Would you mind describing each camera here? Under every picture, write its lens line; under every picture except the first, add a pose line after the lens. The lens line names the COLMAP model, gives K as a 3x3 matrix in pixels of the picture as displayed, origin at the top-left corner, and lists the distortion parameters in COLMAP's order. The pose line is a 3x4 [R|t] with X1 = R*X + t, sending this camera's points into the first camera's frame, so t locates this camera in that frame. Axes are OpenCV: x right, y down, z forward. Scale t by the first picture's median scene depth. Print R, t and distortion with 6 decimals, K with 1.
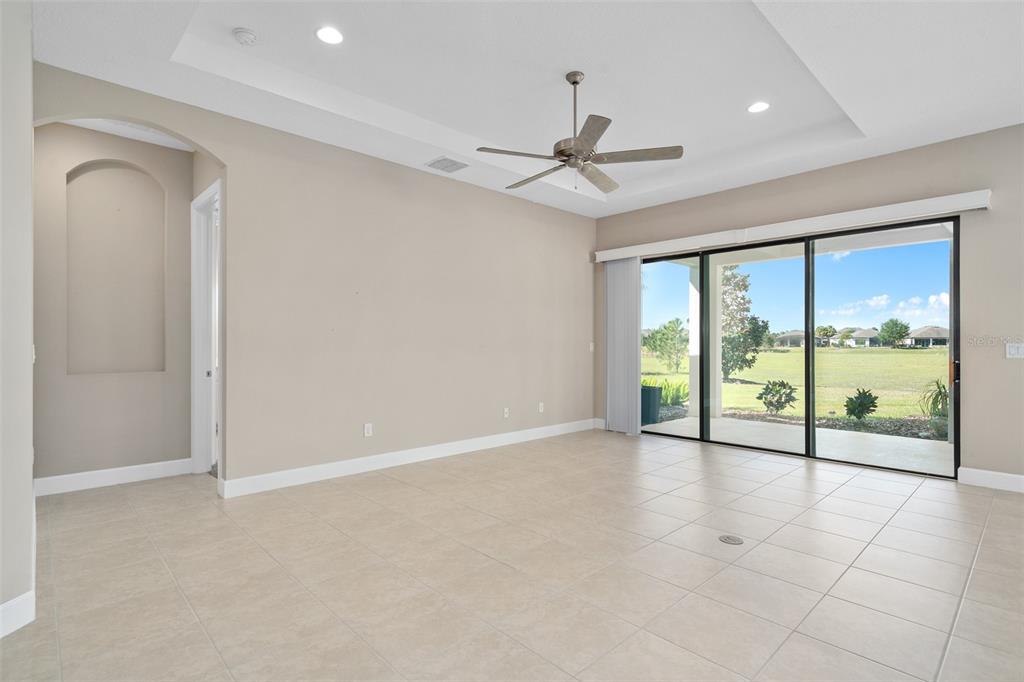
lens RADIAL K [[501.0, 0, 507.5], [0, 501.0, 343.6], [0, 0, 1]] dist [0.001576, 0.001026]
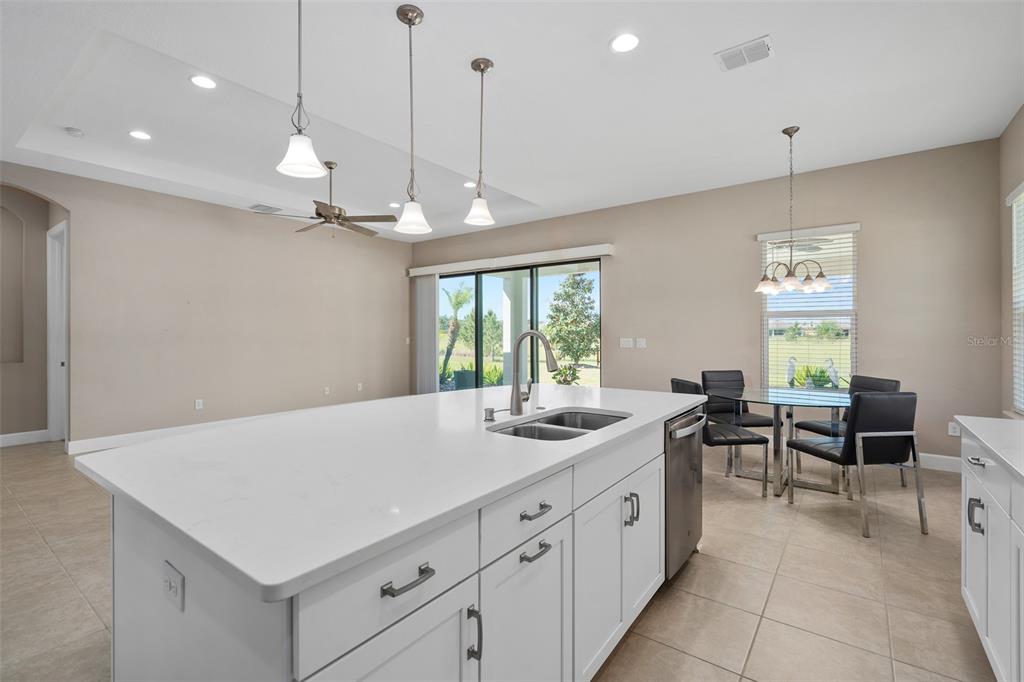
lens RADIAL K [[465.3, 0, 508.6], [0, 465.3, 333.7], [0, 0, 1]] dist [0.000554, -0.000626]
pose [[0.986322, -0.002940, 0.164802, 0.303315], [0.003459, 0.999990, -0.002865, -0.009326], [-0.164792, 0.003396, 0.986323, -0.332711]]
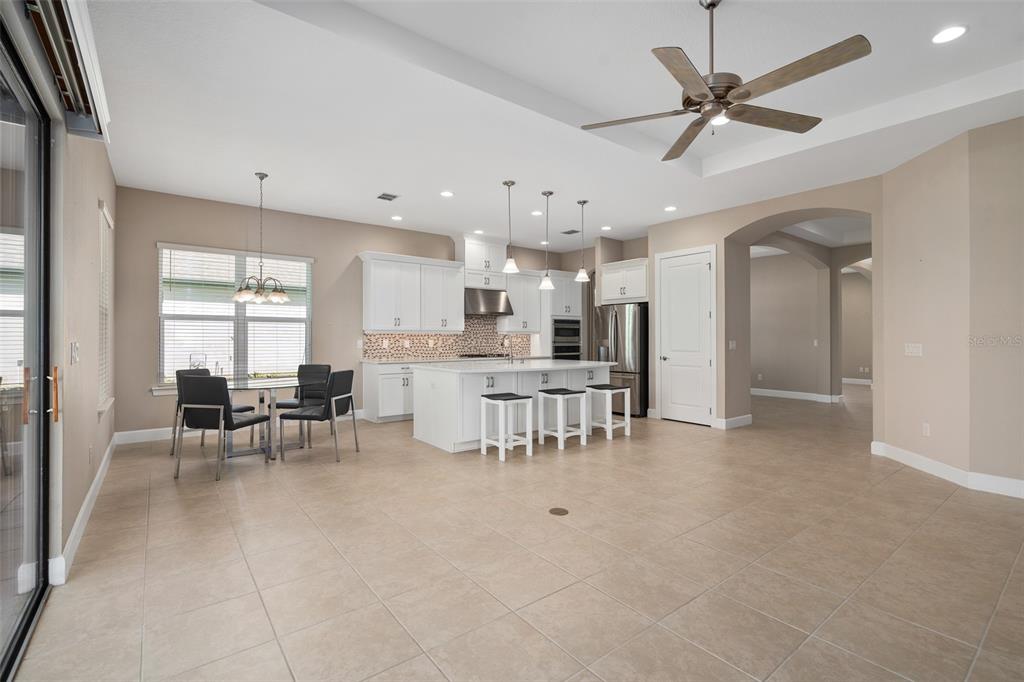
lens RADIAL K [[463.4, 0, 505.3], [0, 463.4, 338.5], [0, 0, 1]] dist [0.000234, -0.000129]
pose [[-0.995958, -0.002260, 0.089787, 0.290655], [-0.001949, 0.999992, 0.003553, -0.004935], [-0.089794, 0.003364, -0.995955, 1.207516]]
